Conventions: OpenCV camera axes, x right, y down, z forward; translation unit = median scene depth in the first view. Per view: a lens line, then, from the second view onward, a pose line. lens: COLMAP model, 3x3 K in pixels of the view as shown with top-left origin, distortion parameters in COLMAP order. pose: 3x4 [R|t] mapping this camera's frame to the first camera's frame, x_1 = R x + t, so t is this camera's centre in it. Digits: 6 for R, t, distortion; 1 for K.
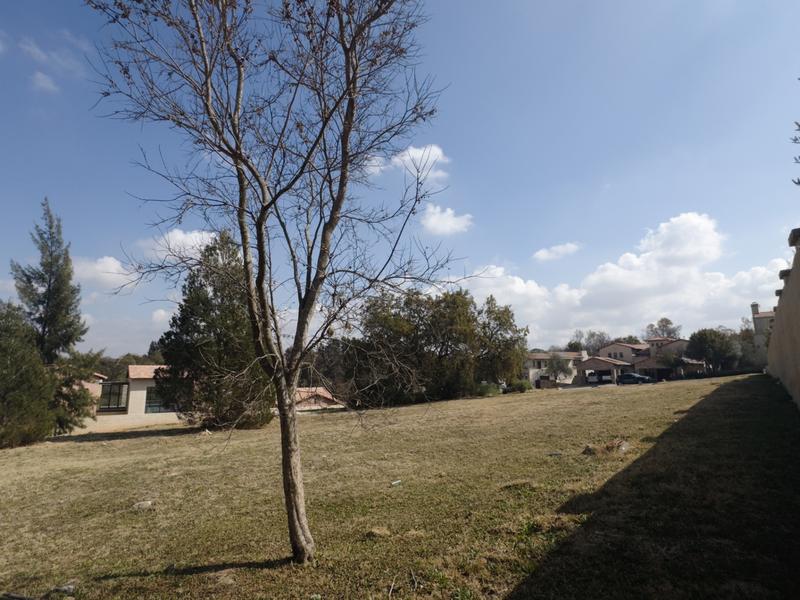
lens RADIAL K [[447.3, 0, 396.3], [0, 447.3, 297.5], [0, 0, 1]] dist [-0.004248, 0.000697]
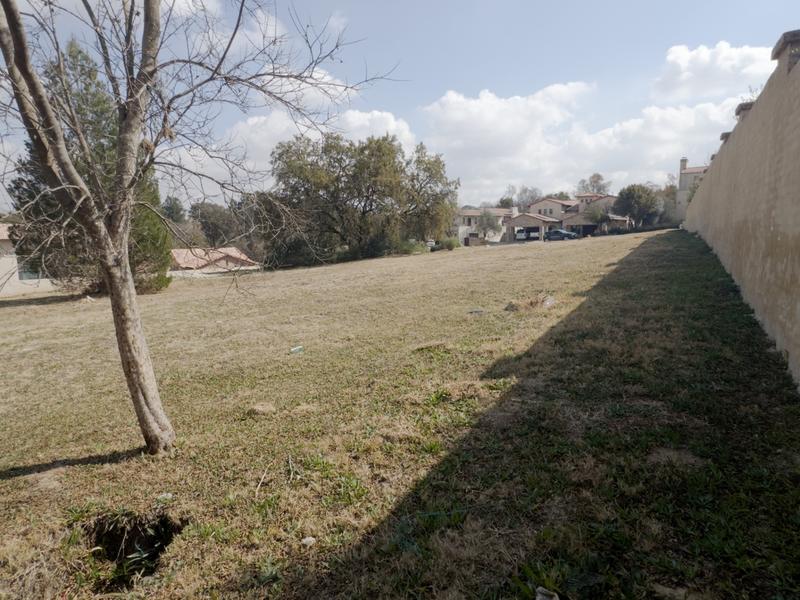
lens RADIAL K [[478.0, 0, 397.2], [0, 478.0, 296.4], [0, 0, 1]] dist [-0.000888, 0.001888]
pose [[0.987602, -0.028140, 0.154436, 0.009782], [-0.018984, 0.955172, 0.295441, 0.007536], [-0.155827, -0.294710, 0.942796, 0.023766]]
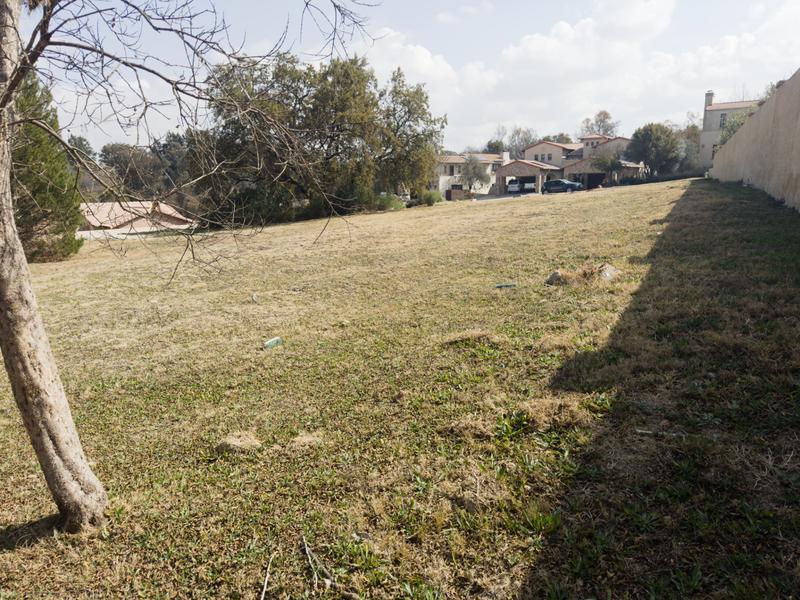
lens RADIAL K [[563.8, 0, 398.6], [0, 563.8, 303.4], [0, 0, 1]] dist [0.085369, -0.111545]
pose [[0.975740, -0.051817, 0.212714, 0.001265], [-0.030144, 0.930538, 0.364951, 0.012983], [-0.216849, -0.362510, 0.906401, 0.048603]]
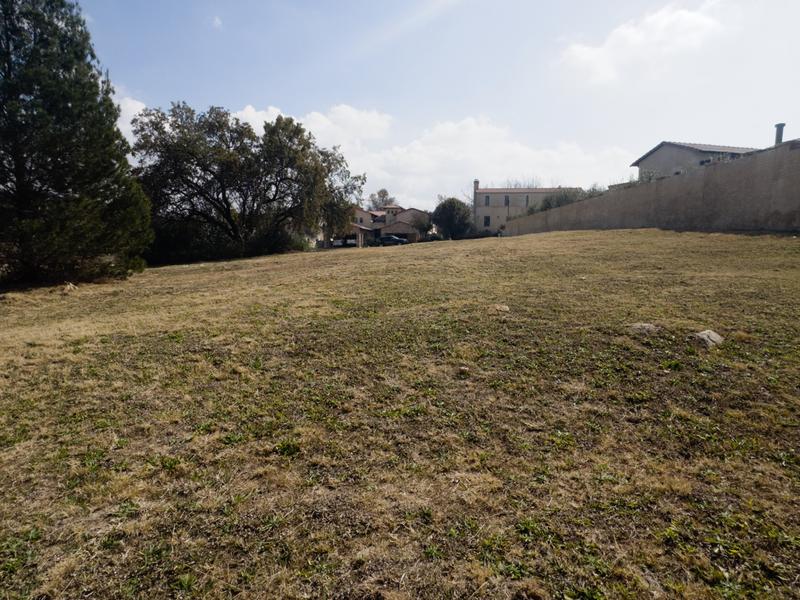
lens RADIAL K [[478.0, 0, 395.6], [0, 478.0, 297.1], [0, 0, 1]] dist [-0.000888, 0.001888]
pose [[0.790666, -0.050269, 0.610180, -0.240965], [-0.120478, 0.964363, 0.235563, 0.064418], [-0.600276, -0.259765, 0.756433, 0.159235]]
